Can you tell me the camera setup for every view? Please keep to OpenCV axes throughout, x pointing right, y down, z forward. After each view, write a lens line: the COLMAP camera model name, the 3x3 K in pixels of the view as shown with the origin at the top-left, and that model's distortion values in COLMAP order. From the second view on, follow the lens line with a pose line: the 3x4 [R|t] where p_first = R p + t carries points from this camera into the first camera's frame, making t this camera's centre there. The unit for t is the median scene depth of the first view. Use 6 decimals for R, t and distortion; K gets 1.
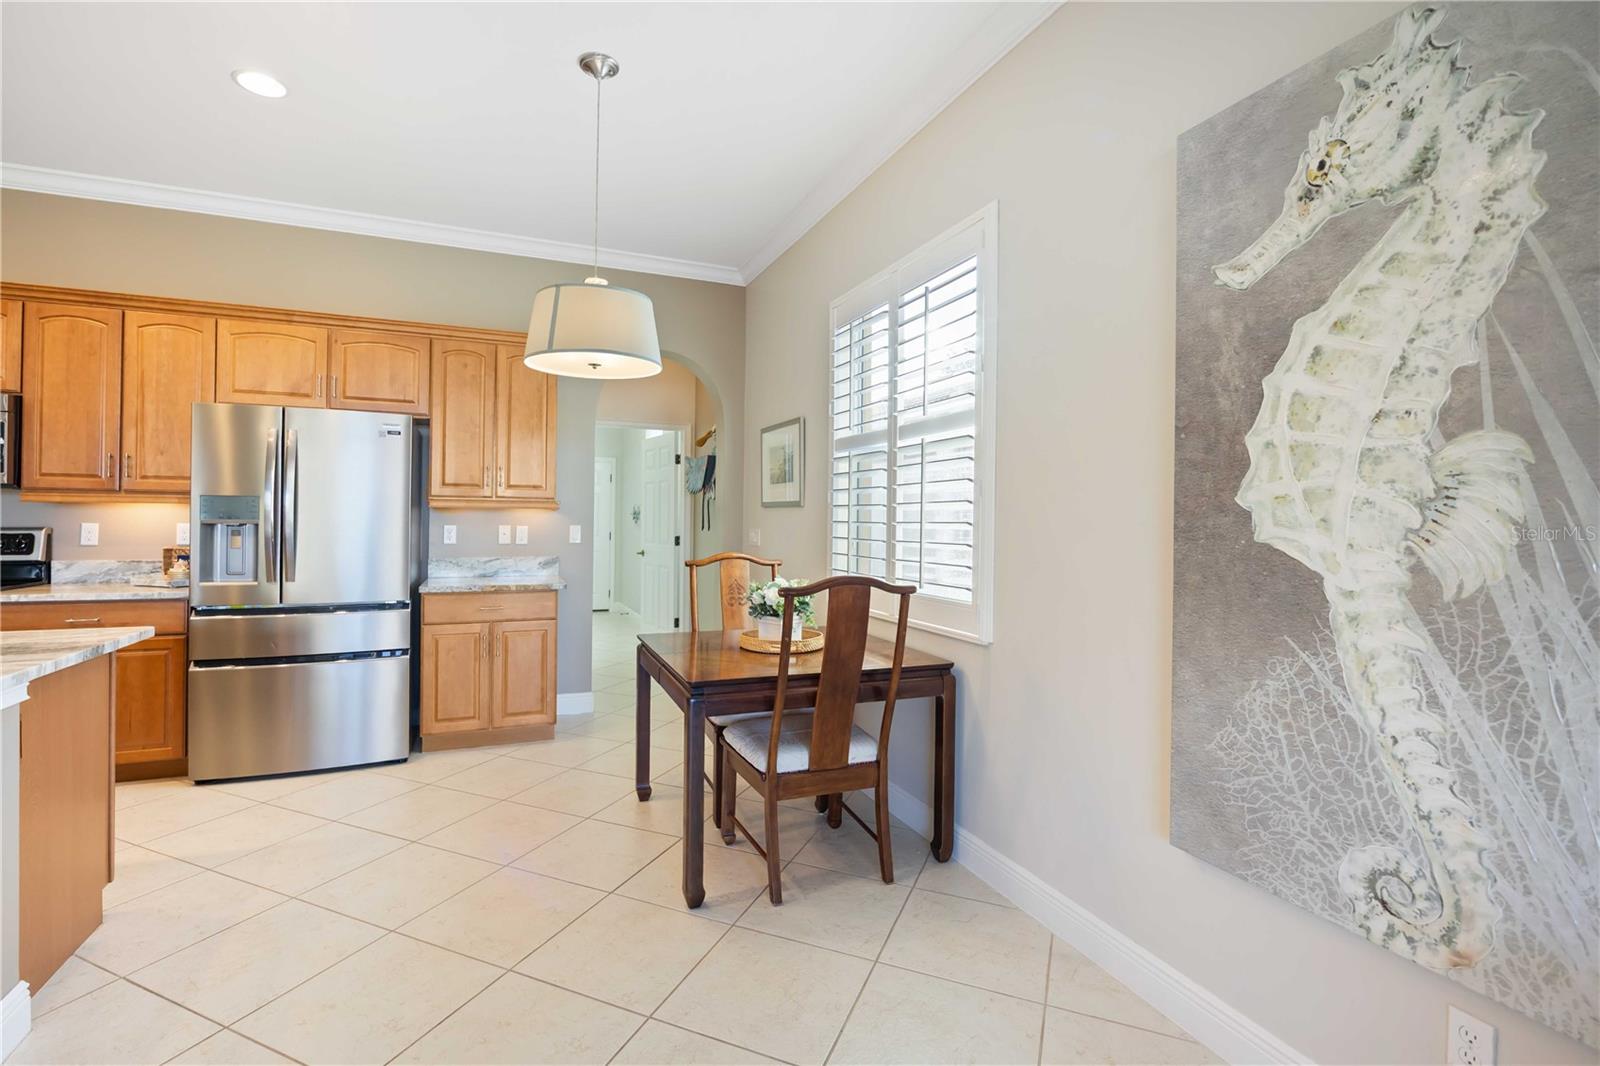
lens RADIAL K [[720.9, 0, 791.1], [0, 720.9, 516.1], [0, 0, 1]] dist [-0.013323, 0.000231]
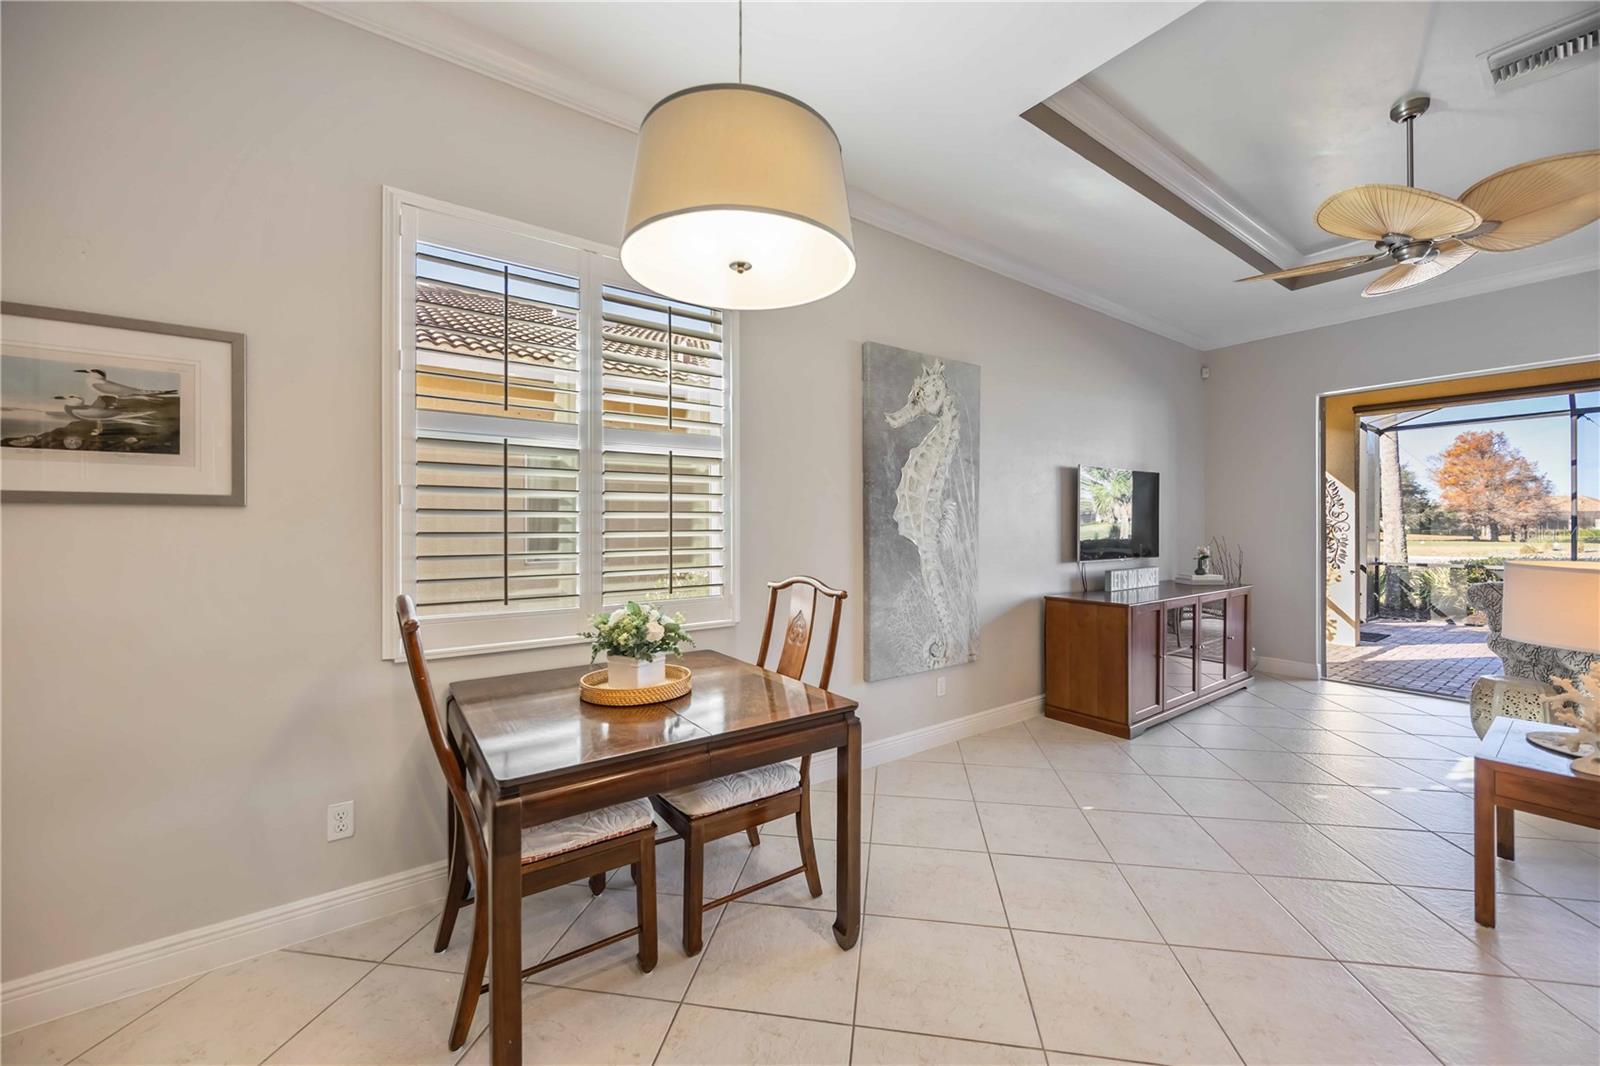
lens RADIAL K [[611.8, 0, 796.2], [0, 611.8, 525.3], [0, 0, 1]] dist [-0.004747, -0.000196]
pose [[-0.221532, -0.009540, 0.975106, -0.653806], [-0.004171, 0.999952, 0.008836, -0.007014], [-0.975144, -0.002110, -0.221561, 0.909252]]
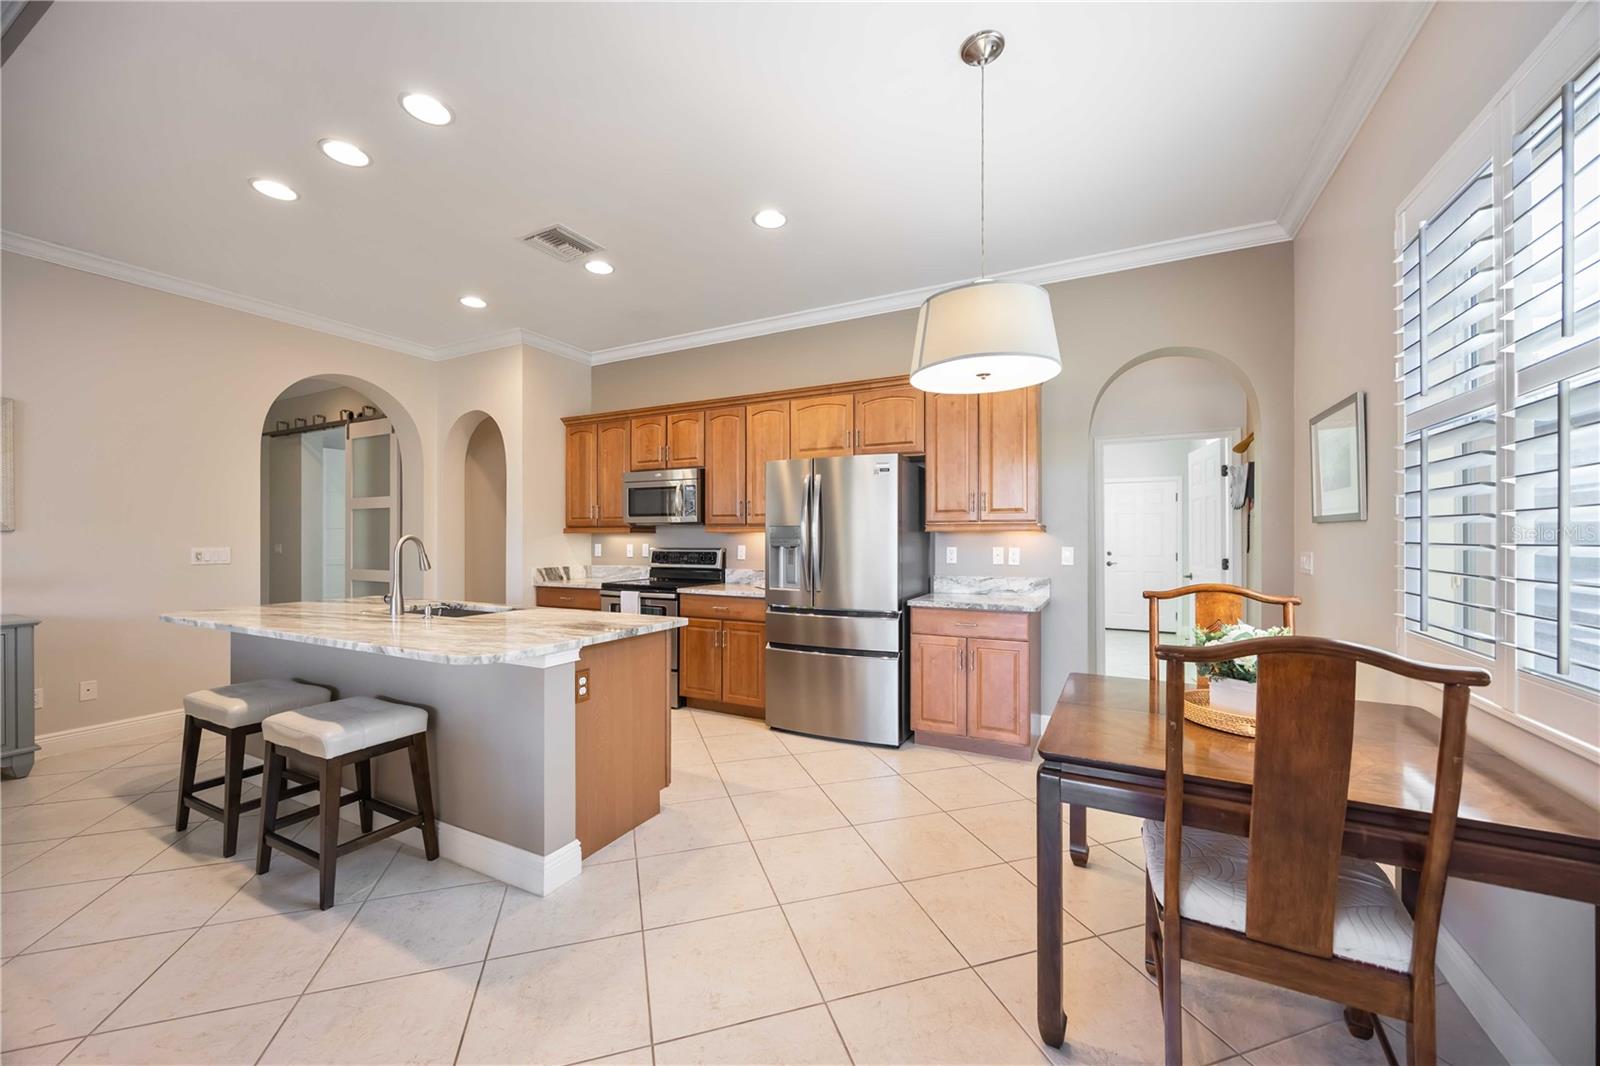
lens RADIAL K [[608.2, 0, 800.1], [0, 608.2, 535.4], [0, 0, 1]] dist [-0.000965, -0.000108]
pose [[0.644271, -0.012862, -0.764689, 0.145297], [0.010571, 0.999913, -0.007911, -0.000844], [0.764724, -0.002986, 0.644351, 0.271613]]
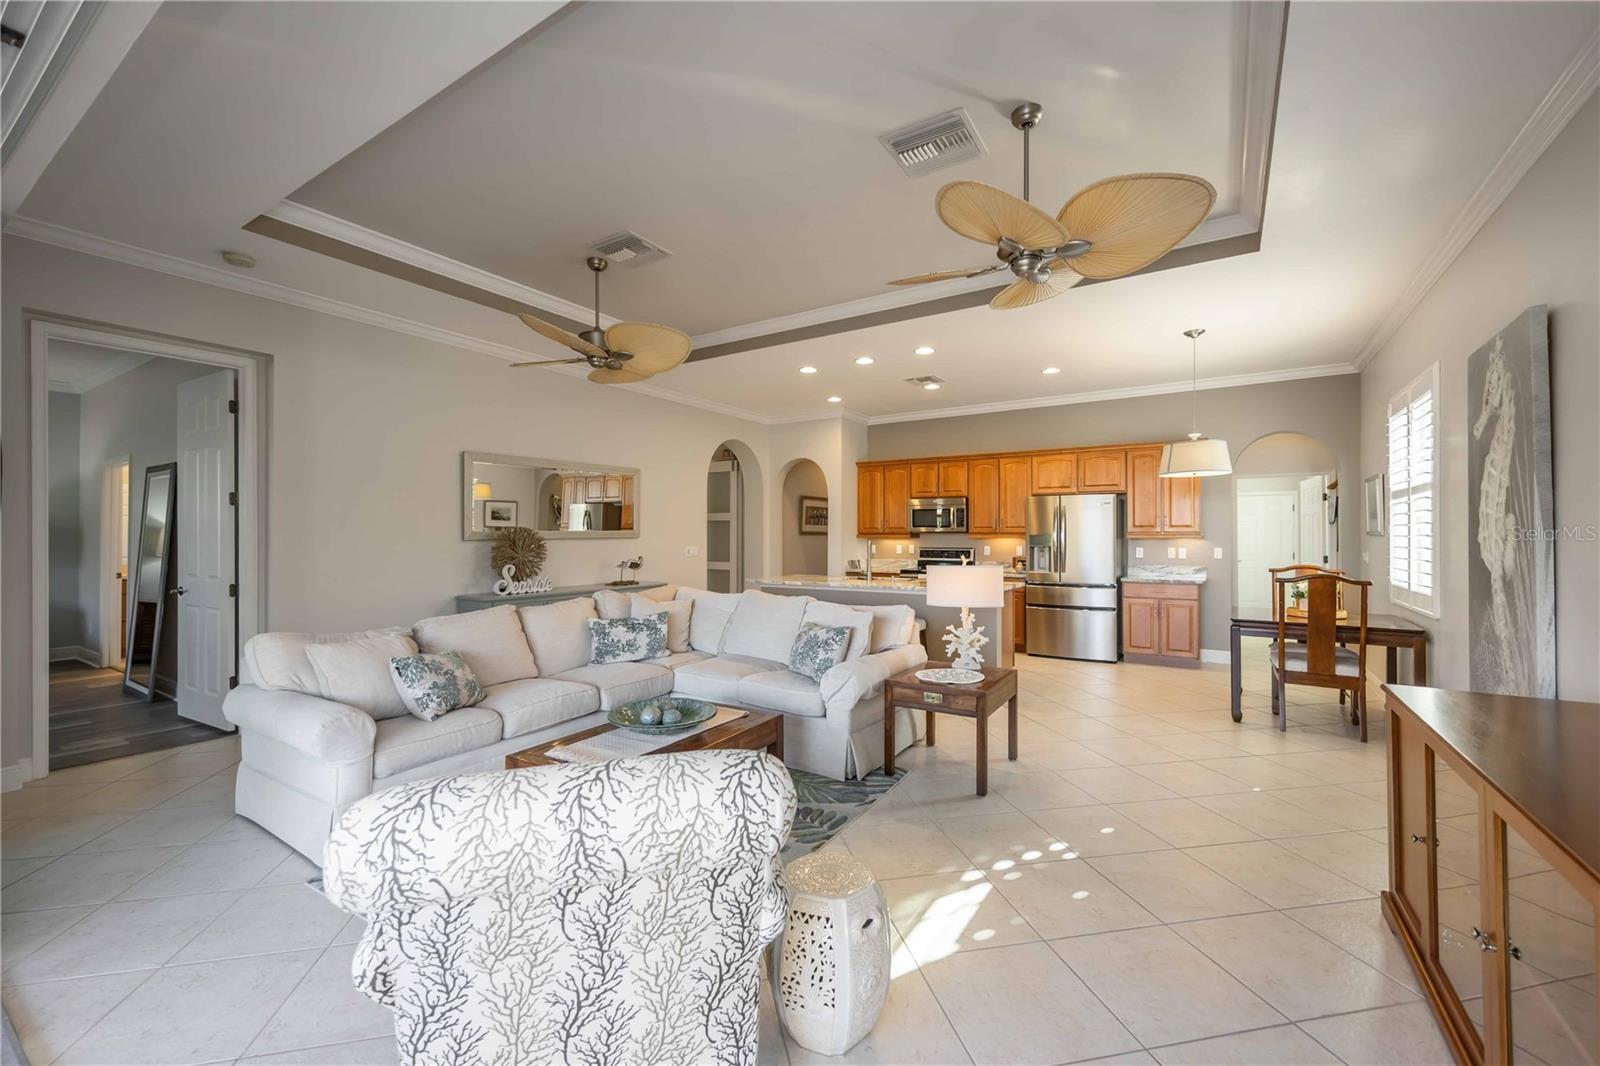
lens RADIAL K [[653.4, 0, 800.0], [0, 653.4, 533.0], [0, 0, 1]] dist [0.013091, -0.000244]
pose [[0.567499, -0.014674, -0.823243, 0.569960], [0.009074, 0.999892, -0.011567, -0.017833], [0.823324, -0.000906, 0.567571, -0.918755]]
